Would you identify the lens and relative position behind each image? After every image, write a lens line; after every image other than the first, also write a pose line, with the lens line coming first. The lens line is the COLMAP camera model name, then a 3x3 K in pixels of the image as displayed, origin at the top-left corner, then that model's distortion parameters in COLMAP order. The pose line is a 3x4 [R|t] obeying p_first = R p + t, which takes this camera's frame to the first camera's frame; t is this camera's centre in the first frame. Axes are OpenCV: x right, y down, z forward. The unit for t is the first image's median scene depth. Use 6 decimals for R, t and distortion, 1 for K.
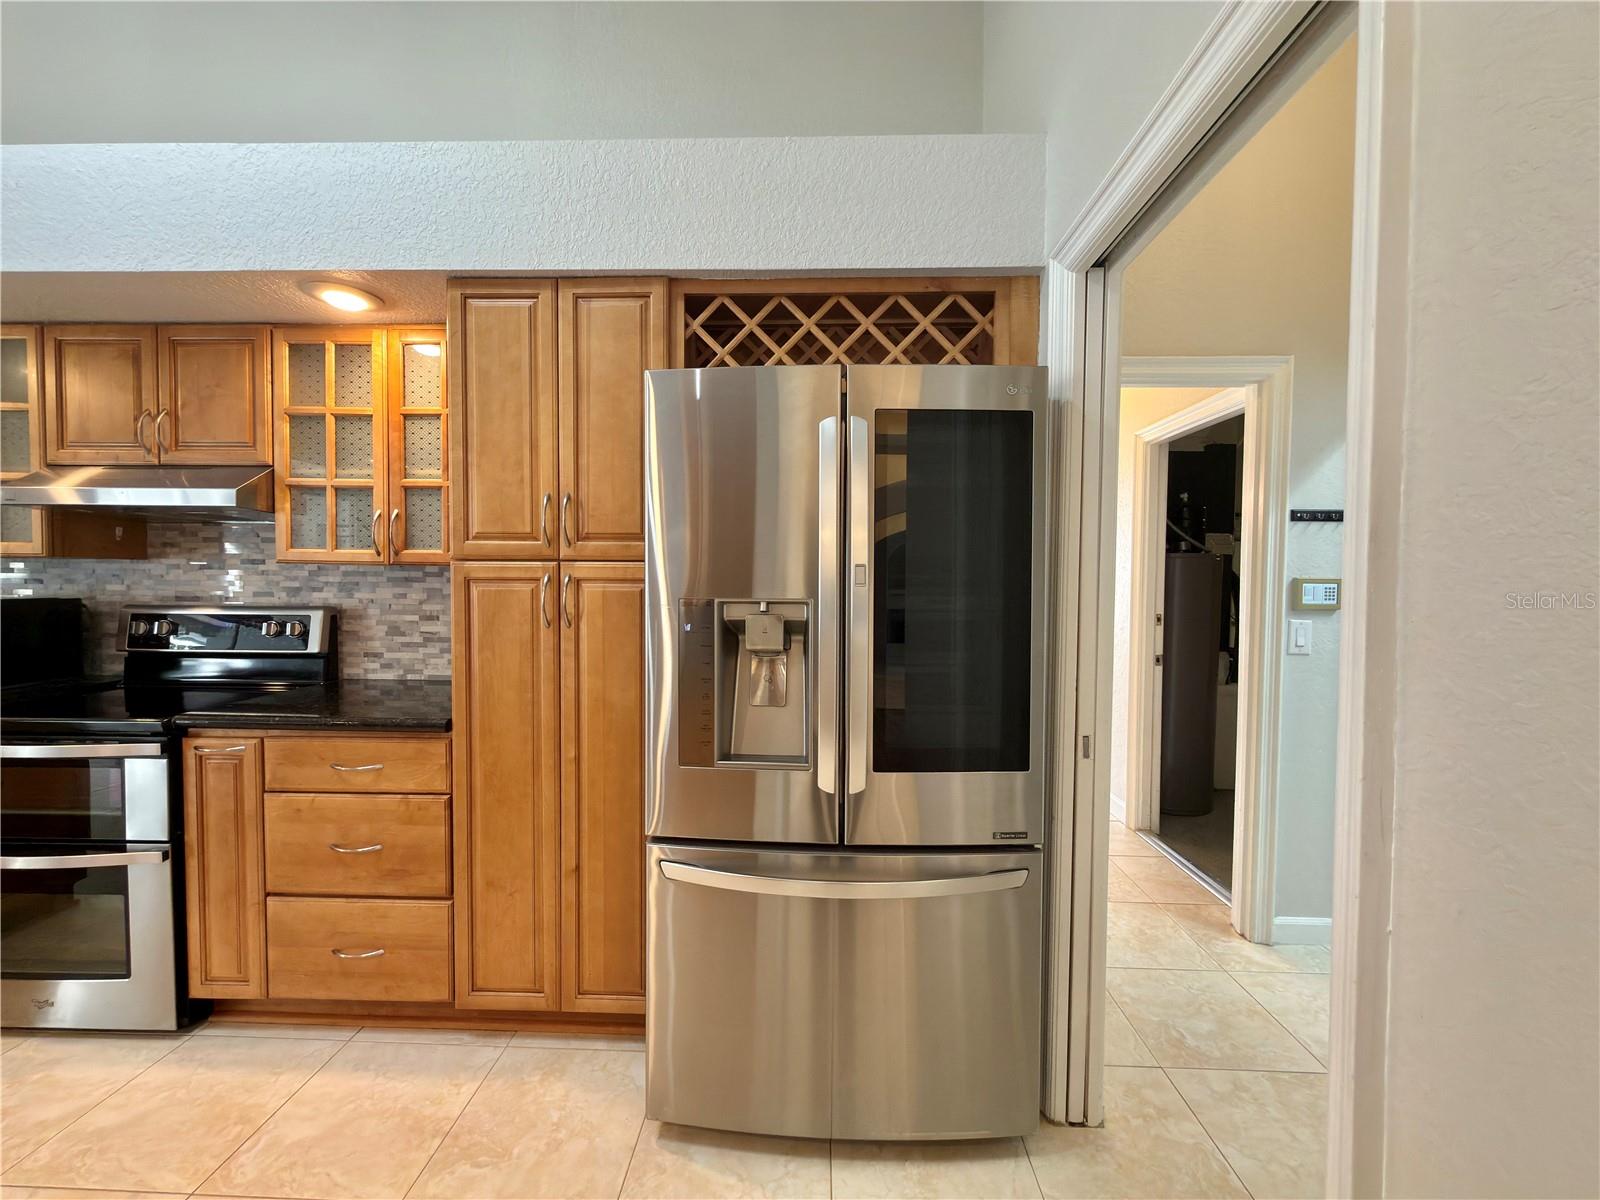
lens RADIAL K [[639.0, 0, 807.7], [0, 639.0, 598.8], [0, 0, 1]] dist [0.000916, 0.000173]
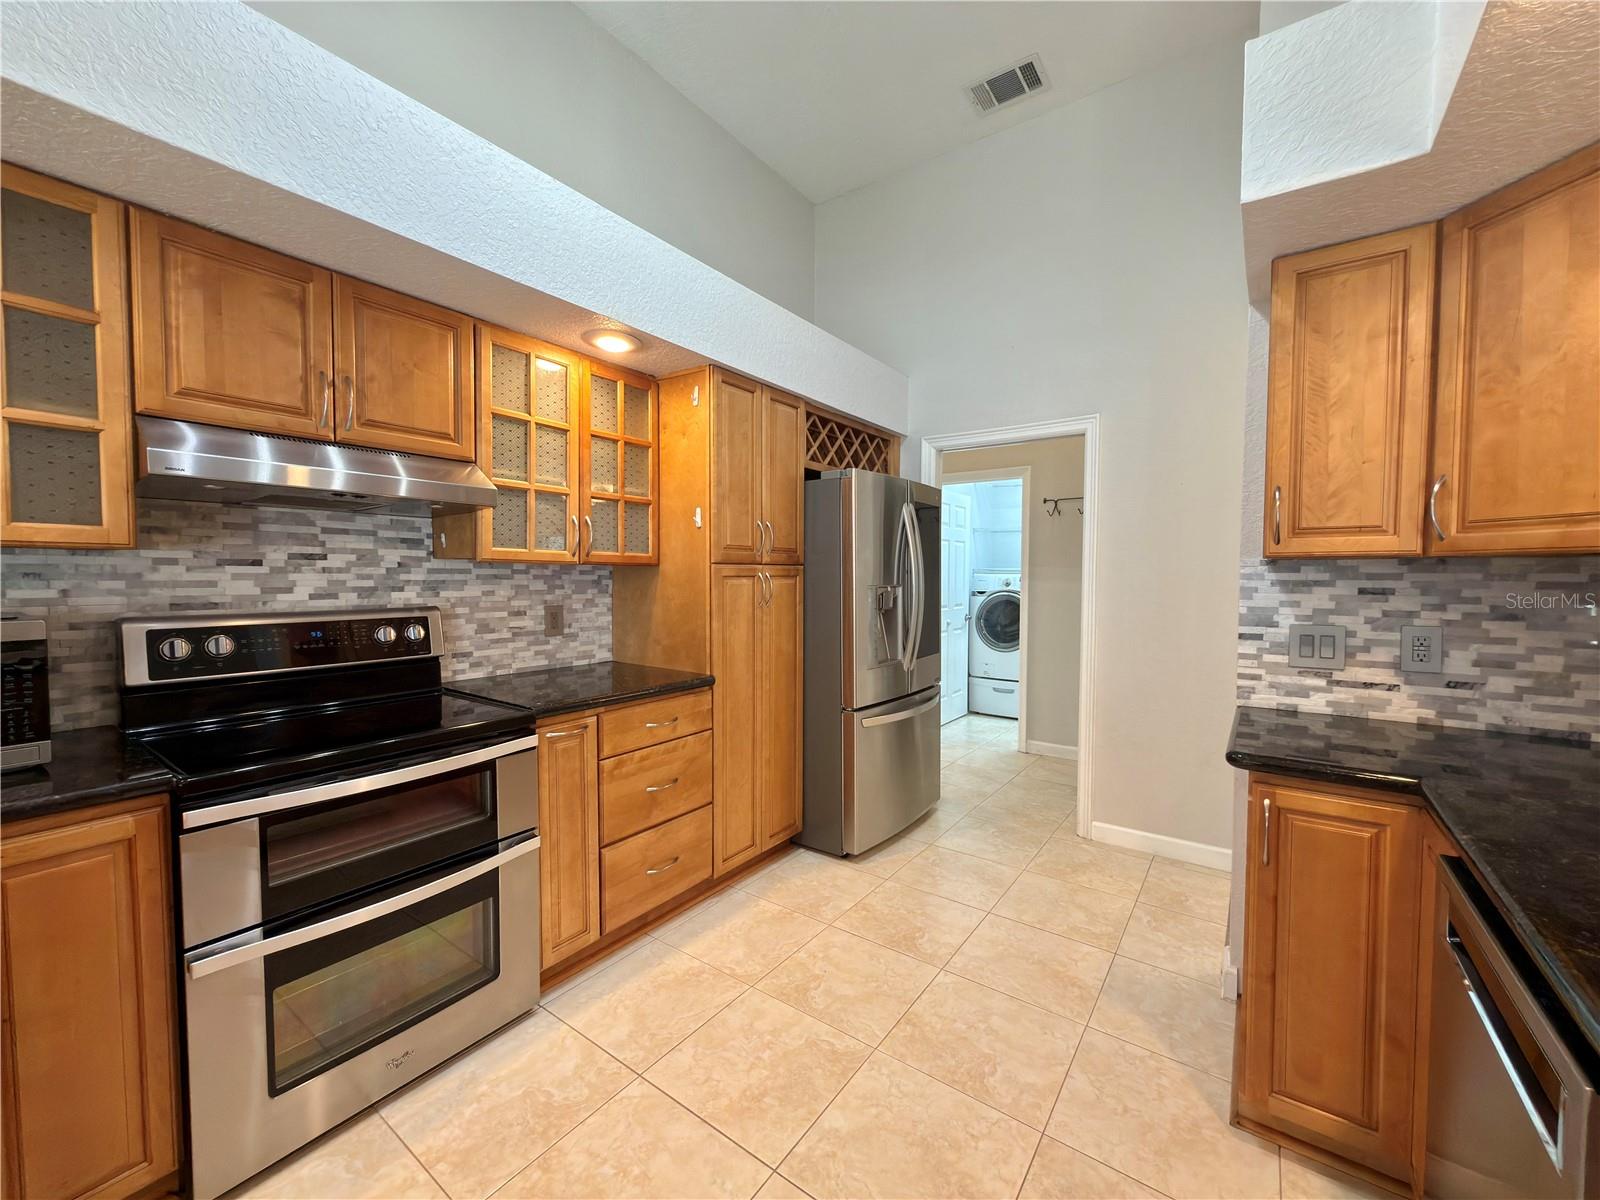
lens RADIAL K [[639.0, 0, 798.8], [0, 639.0, 597.9], [0, 0, 1]] dist [0.000916, 0.000173]
pose [[0.563325, -0.037000, 0.825406, -1.194147], [0.022059, 0.999314, 0.029741, -0.016301], [-0.825941, 0.001454, 0.563755, 0.032409]]
